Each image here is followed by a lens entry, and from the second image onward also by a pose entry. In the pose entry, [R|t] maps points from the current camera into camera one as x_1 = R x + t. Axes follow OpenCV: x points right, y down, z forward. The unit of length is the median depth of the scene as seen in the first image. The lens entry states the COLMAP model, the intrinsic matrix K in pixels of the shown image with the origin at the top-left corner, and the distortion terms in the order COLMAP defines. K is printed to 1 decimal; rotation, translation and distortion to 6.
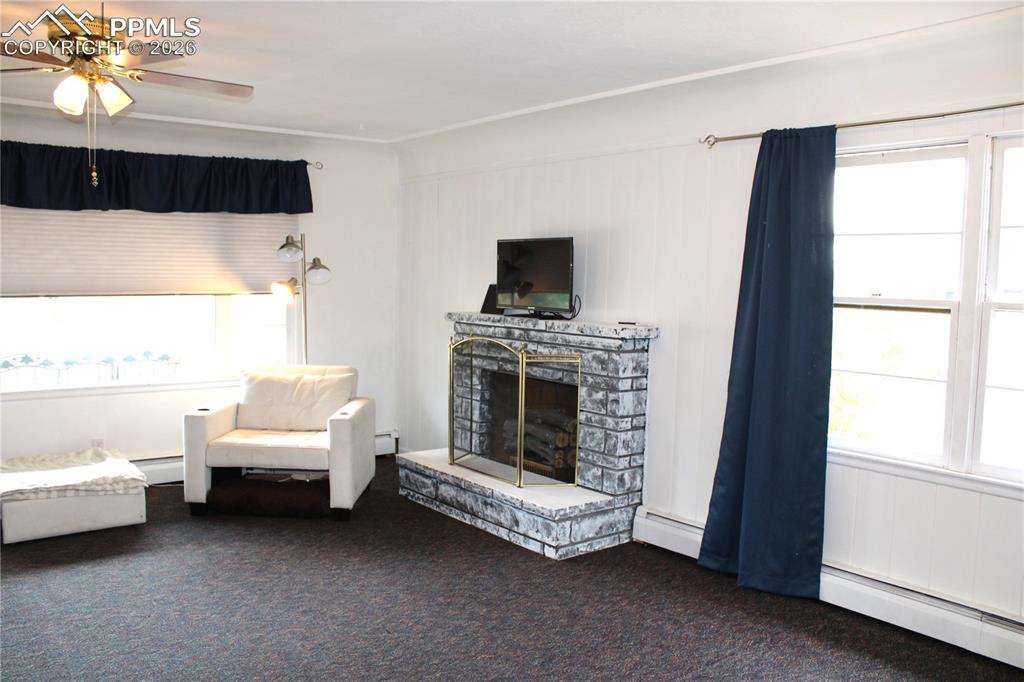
lens RADIAL K [[854.5, 0, 513.6], [0, 854.5, 340.9], [0, 0, 1]] dist [-0.159989, 0.121497]
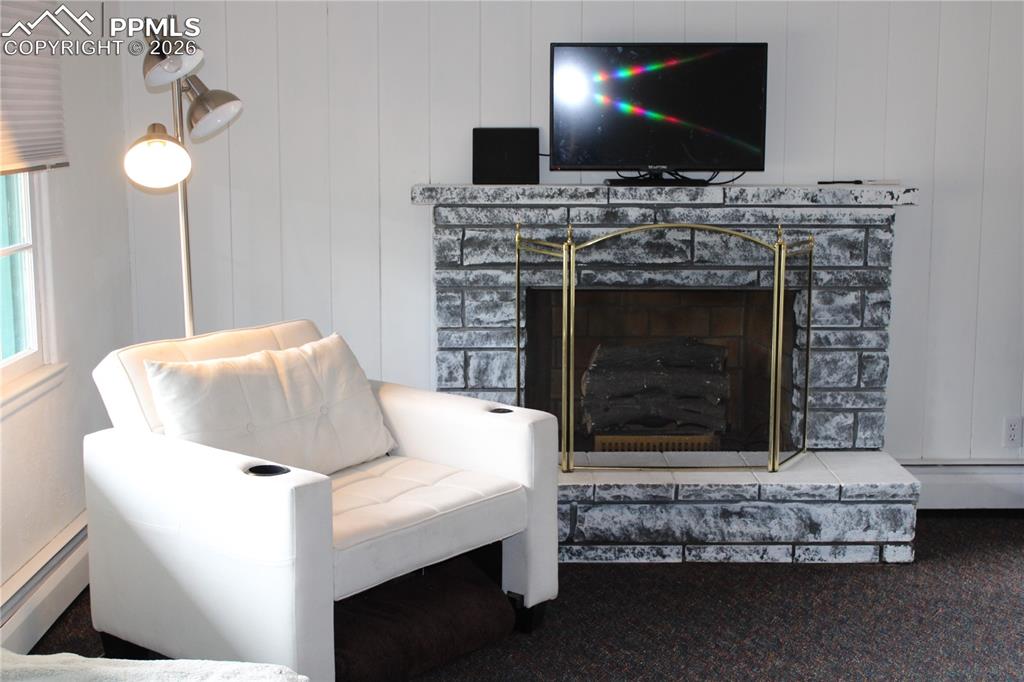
lens RADIAL K [[1427.1, 0, 512.5], [0, 1427.1, 341.2], [0, 0, 1]] dist [-0.004398, 0.000000]
pose [[0.607137, -0.143365, 0.781557, -0.867314], [0.071666, 0.989460, 0.125830, -0.055163], [-0.791359, -0.020385, 0.611012, 0.542601]]
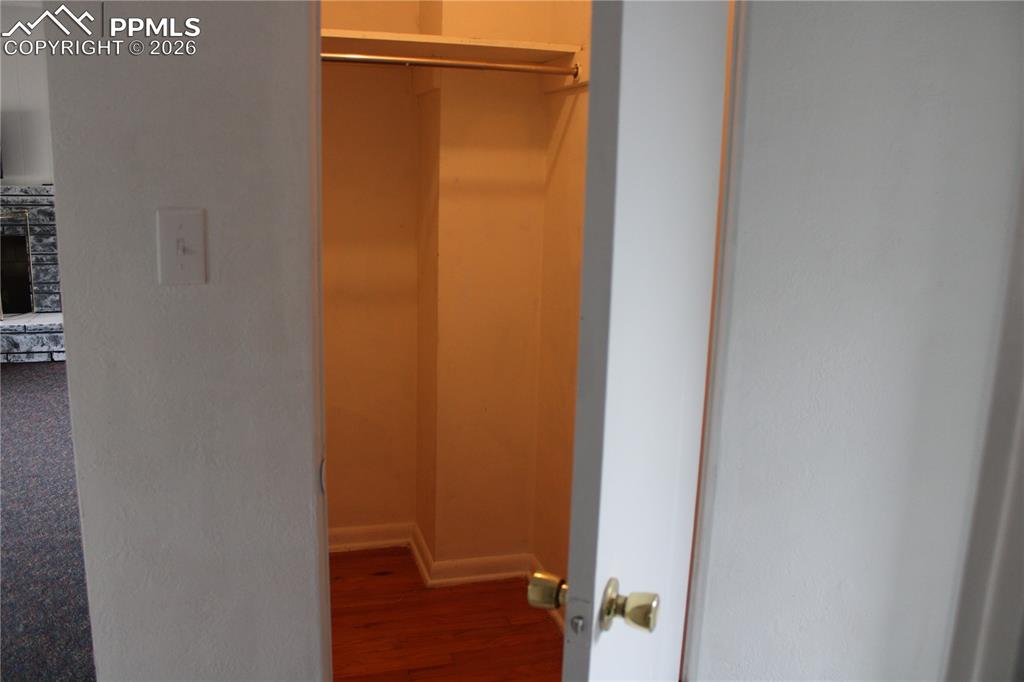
lens RADIAL K [[854.5, 0, 516.1], [0, 854.5, 346.0], [0, 0, 1]] dist [-0.159989, 0.121497]
pose [[0.359904, -0.202988, 0.910640, -0.825320], [0.049307, 0.978820, 0.198698, 0.007393], [-0.931686, -0.026612, 0.362290, -0.144559]]
